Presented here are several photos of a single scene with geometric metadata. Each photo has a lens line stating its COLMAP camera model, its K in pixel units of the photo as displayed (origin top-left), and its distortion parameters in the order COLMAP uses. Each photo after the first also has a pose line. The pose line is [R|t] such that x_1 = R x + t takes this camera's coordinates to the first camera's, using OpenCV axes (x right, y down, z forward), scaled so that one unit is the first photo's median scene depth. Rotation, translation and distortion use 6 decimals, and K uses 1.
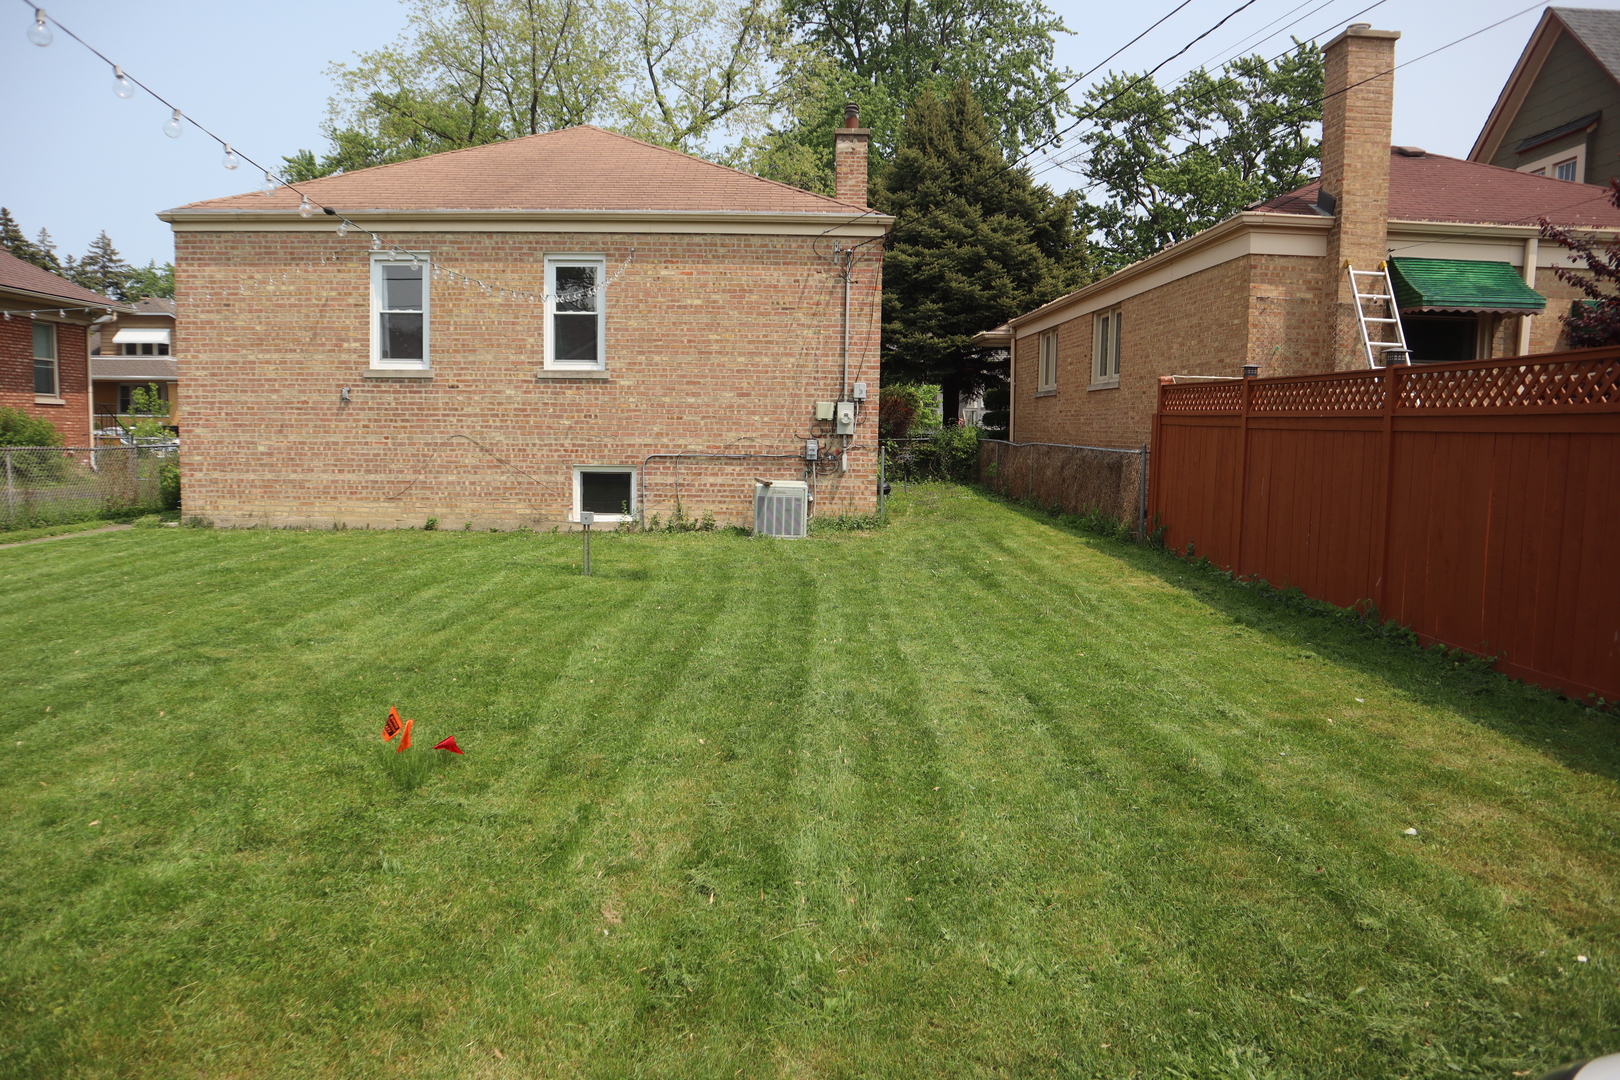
lens RADIAL K [[1171.7, 0, 805.5], [0, 1171.7, 562.8], [0, 0, 1]] dist [-0.089242, 0.002679]
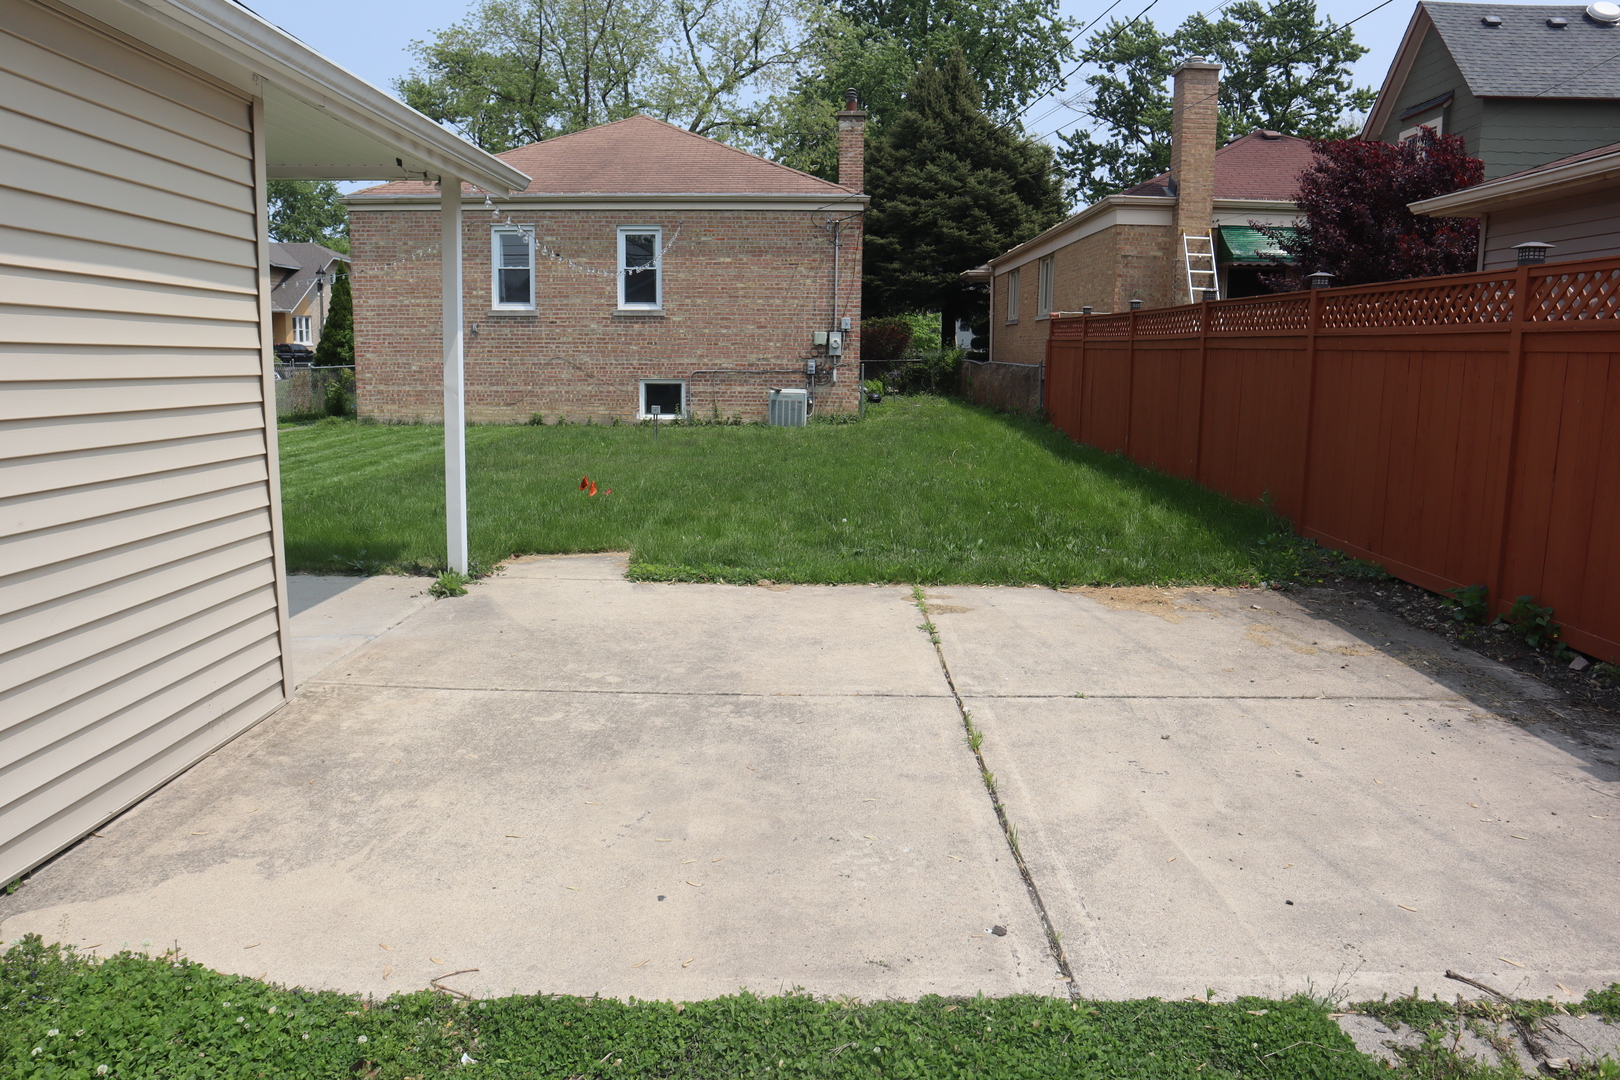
lens RADIAL K [[1165.9, 0, 810.0], [0, 1165.9, 540.0], [0, 0, 1]] dist [-0.077494, -0.001934]
pose [[0.999627, -0.001983, -0.027224, 0.023697], [0.003187, 0.999016, 0.044240, 0.027311], [0.027110, -0.044310, 0.998650, -0.221225]]
